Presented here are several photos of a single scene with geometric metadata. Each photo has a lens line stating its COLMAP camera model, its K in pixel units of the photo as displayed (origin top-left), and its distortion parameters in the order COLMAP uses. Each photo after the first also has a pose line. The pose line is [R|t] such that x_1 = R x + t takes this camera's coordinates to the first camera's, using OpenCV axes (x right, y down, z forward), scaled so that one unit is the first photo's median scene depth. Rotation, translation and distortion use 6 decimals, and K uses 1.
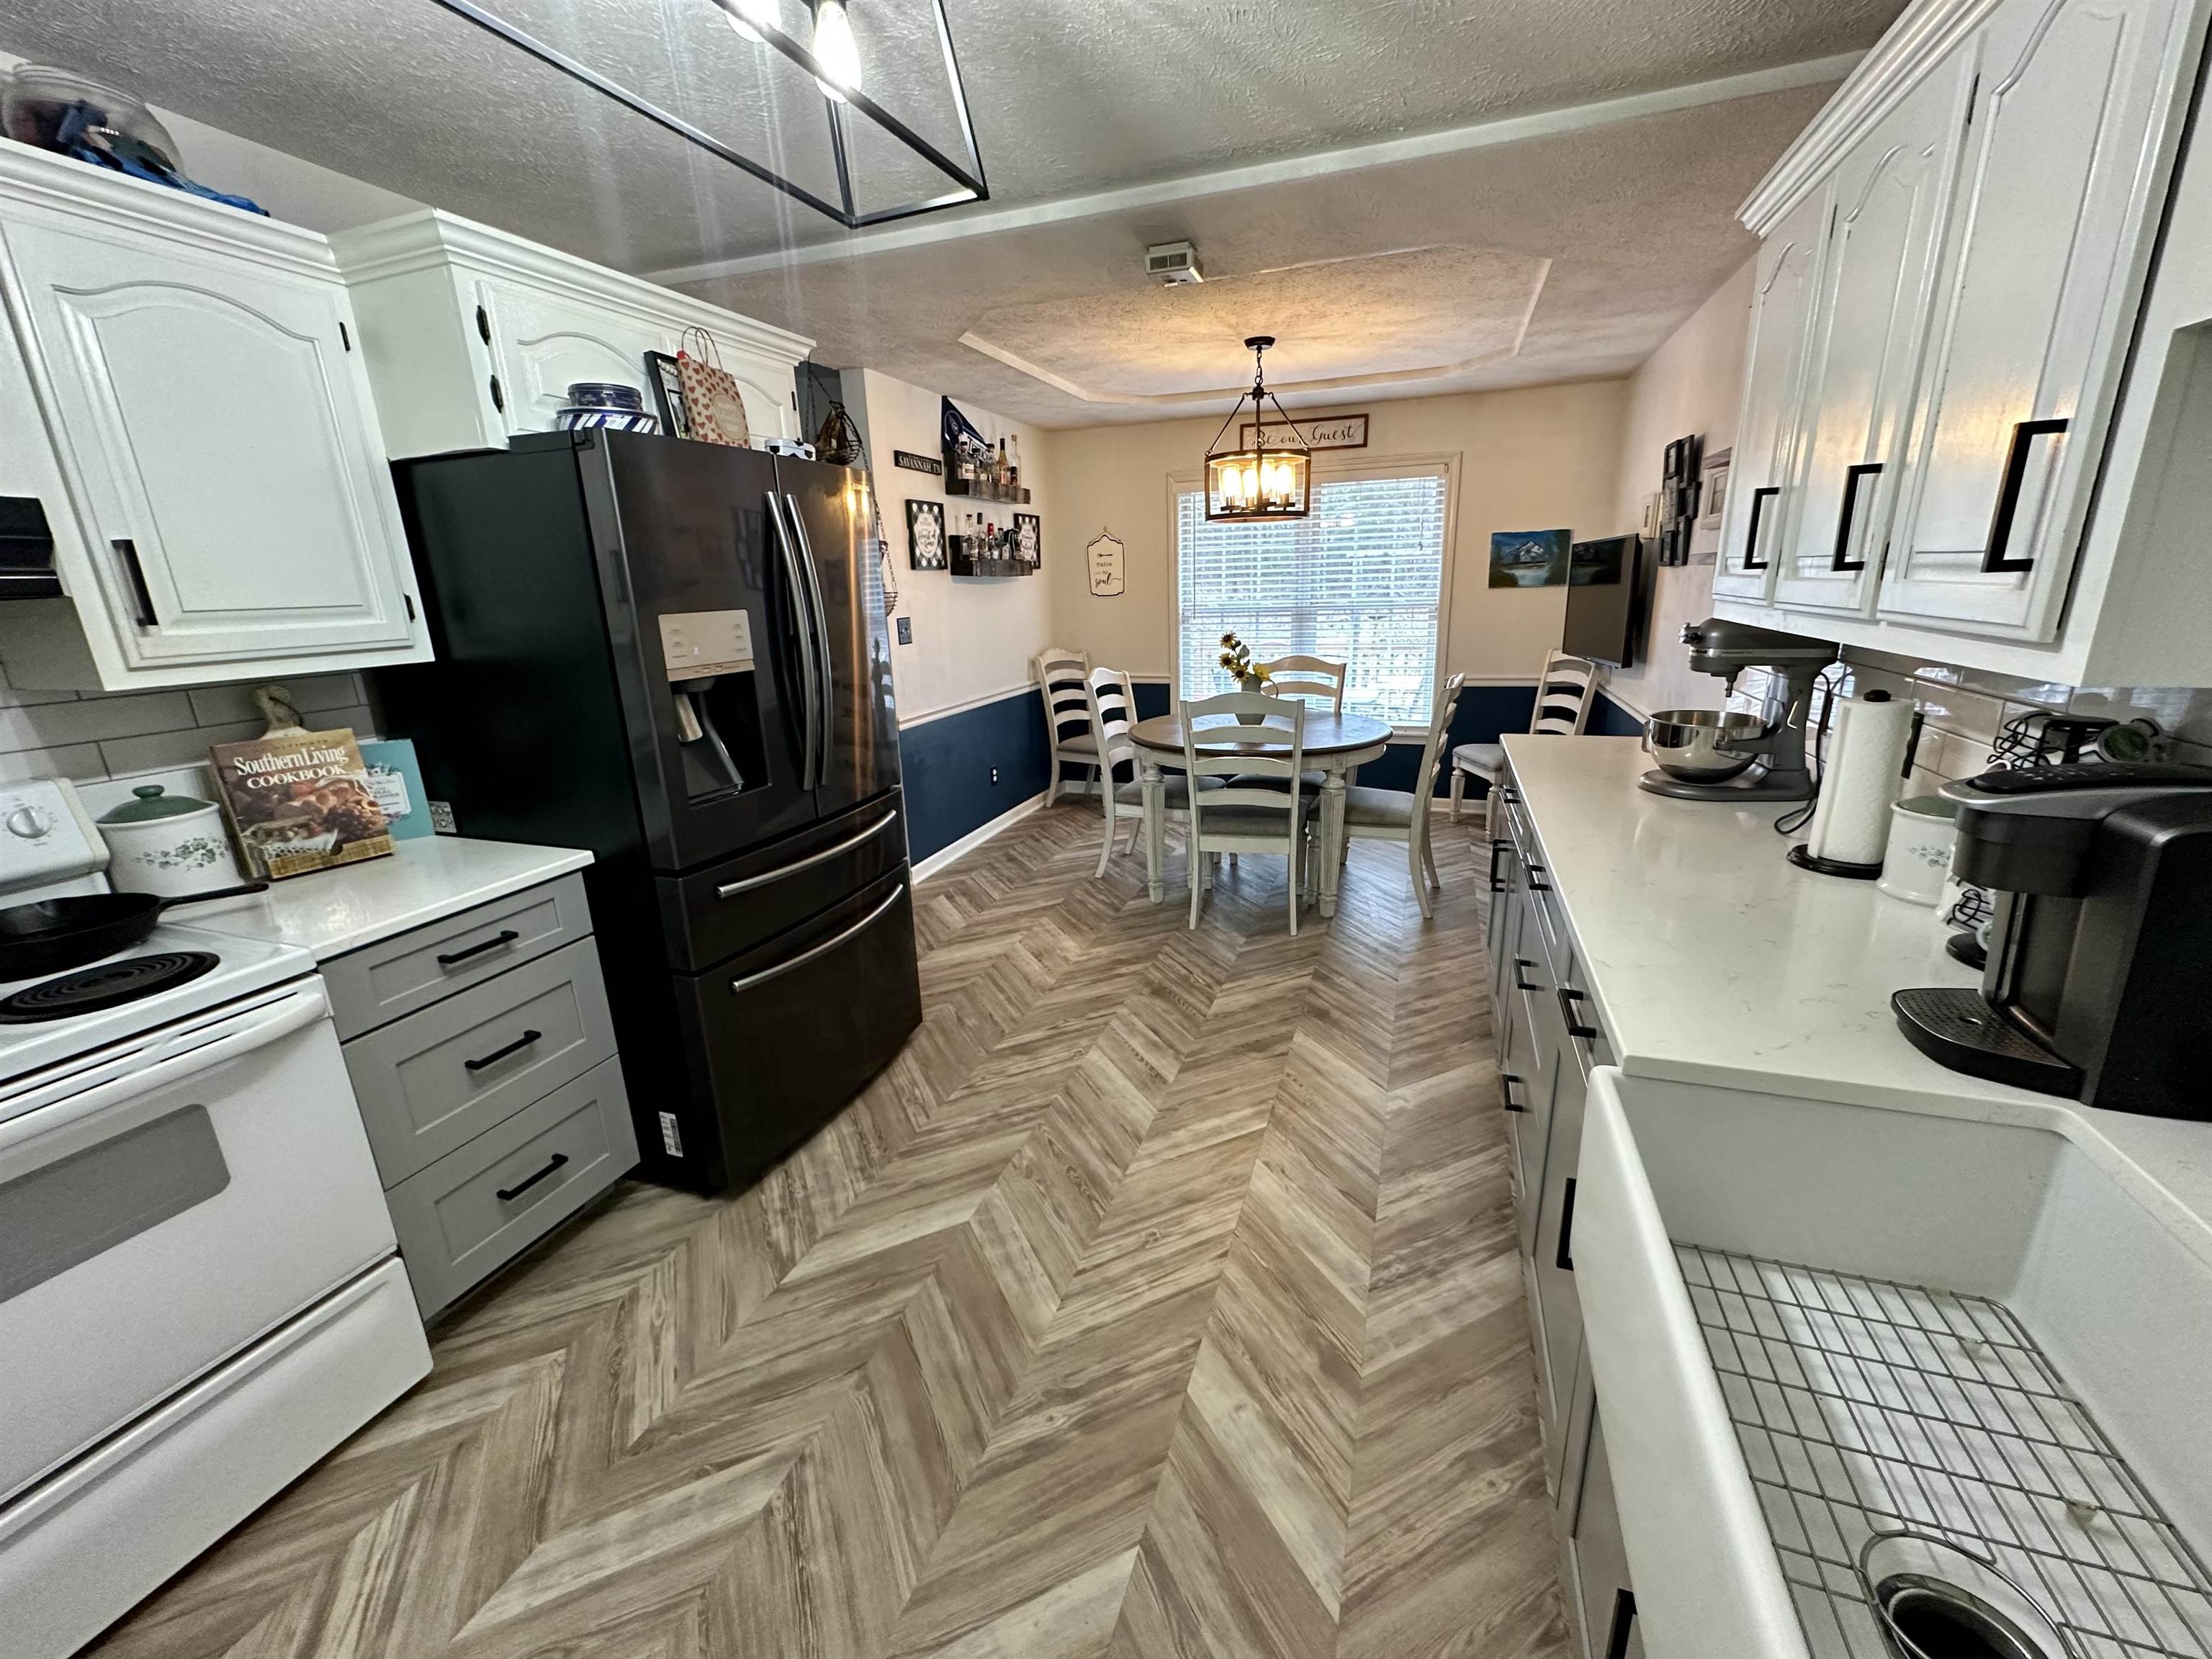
lens RADIAL K [[889.2, 0, 1103.0], [0, 889.2, 828.5], [0, 0, 1]] dist [-0.000597, -0.000060]
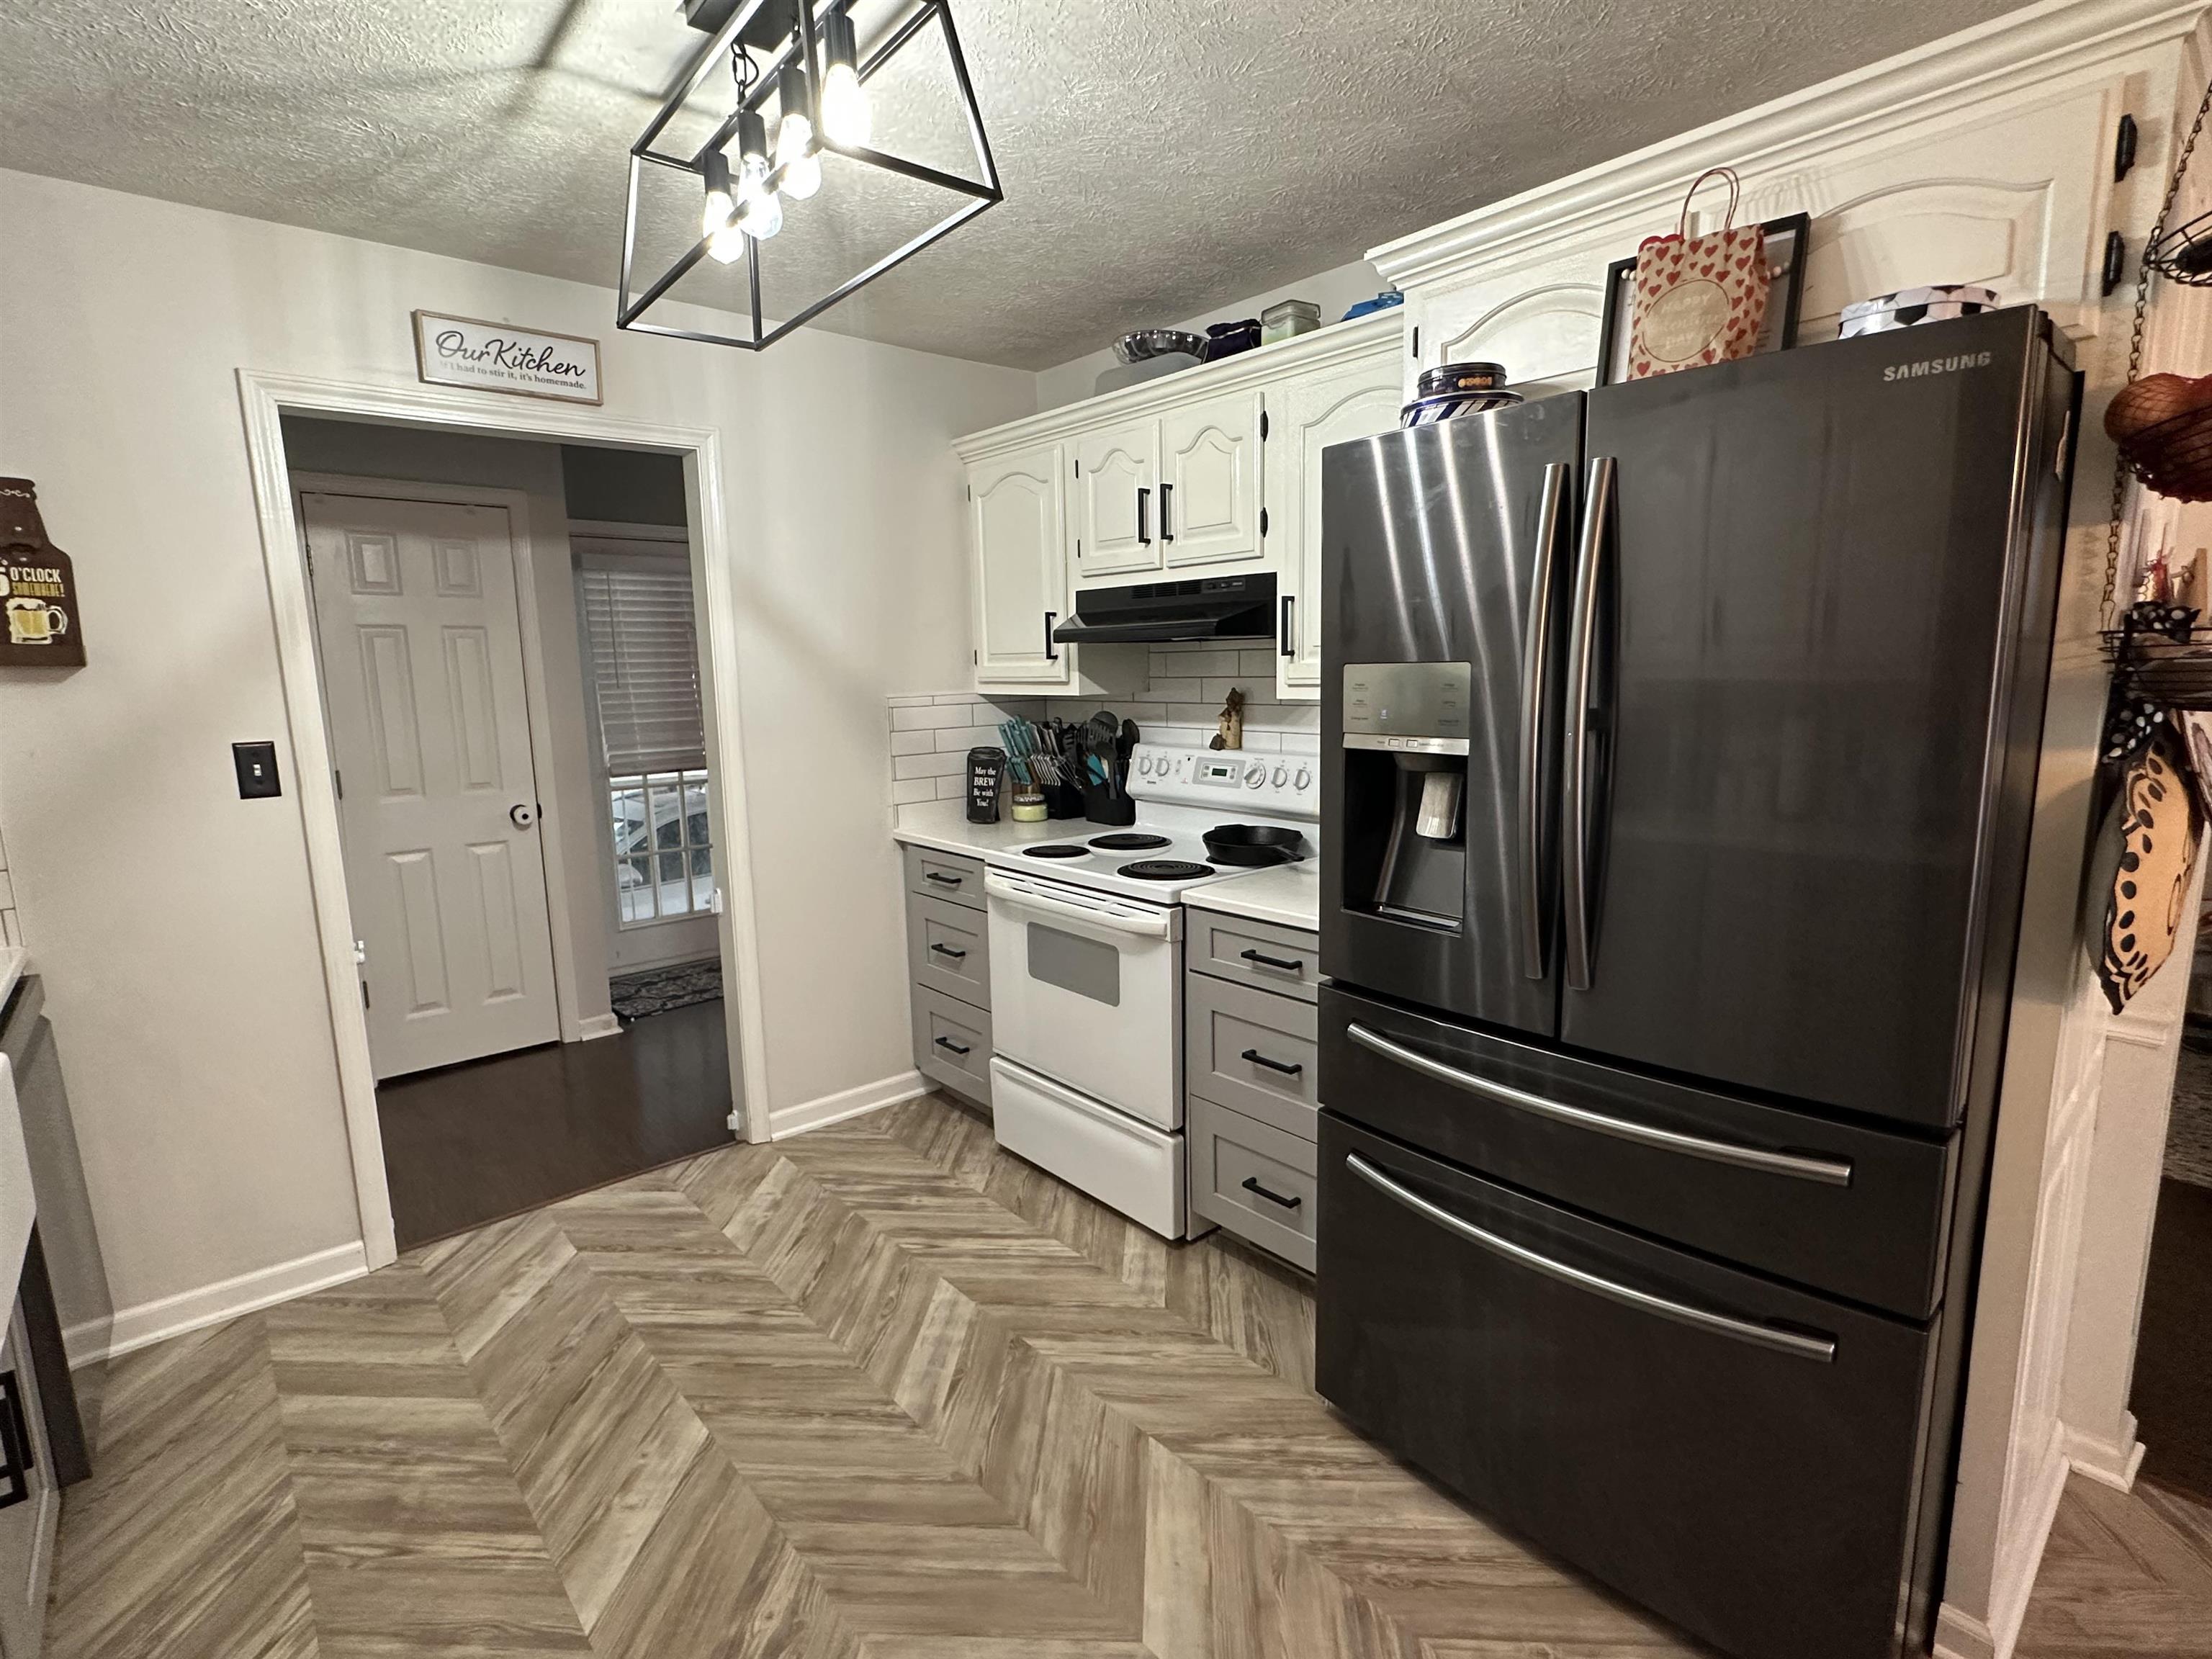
lens RADIAL K [[1057.9, 0, 1100.4], [0, 1057.9, 829.8], [0, 0, 1]] dist [-0.002176, -0.000183]
pose [[-0.482389, 0.180737, -0.857109, 0.511563], [-0.198634, 0.930423, 0.307990, -0.402318], [0.853139, 0.318822, -0.412925, 1.432563]]
